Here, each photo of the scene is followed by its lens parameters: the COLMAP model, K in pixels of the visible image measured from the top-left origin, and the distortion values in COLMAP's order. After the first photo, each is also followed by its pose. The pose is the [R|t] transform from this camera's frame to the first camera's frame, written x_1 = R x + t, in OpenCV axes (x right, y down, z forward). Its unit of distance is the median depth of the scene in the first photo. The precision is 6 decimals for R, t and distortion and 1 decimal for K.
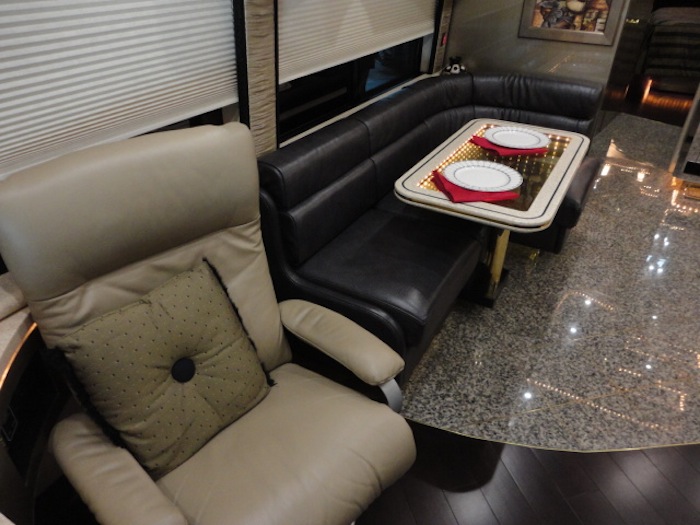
lens RADIAL K [[514.9, 0, 346.4], [0, 514.9, 260.9], [0, 0, 1]] dist [0.011052, -0.006536]
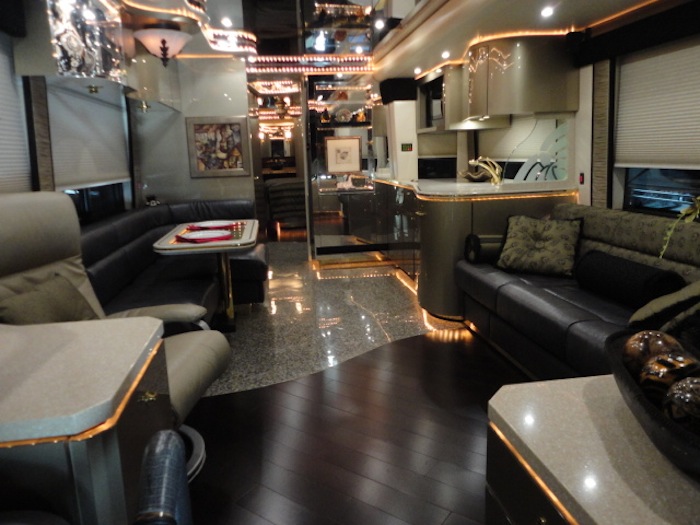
lens RADIAL K [[514.9, 0, 353.1], [0, 514.9, 259.3], [0, 0, 1]] dist [0.011052, -0.006536]
pose [[0.780559, -0.166460, 0.602511, -0.257644], [0.371601, 0.898643, -0.233138, 0.322015], [-0.502634, 0.405871, 0.763300, -0.300309]]
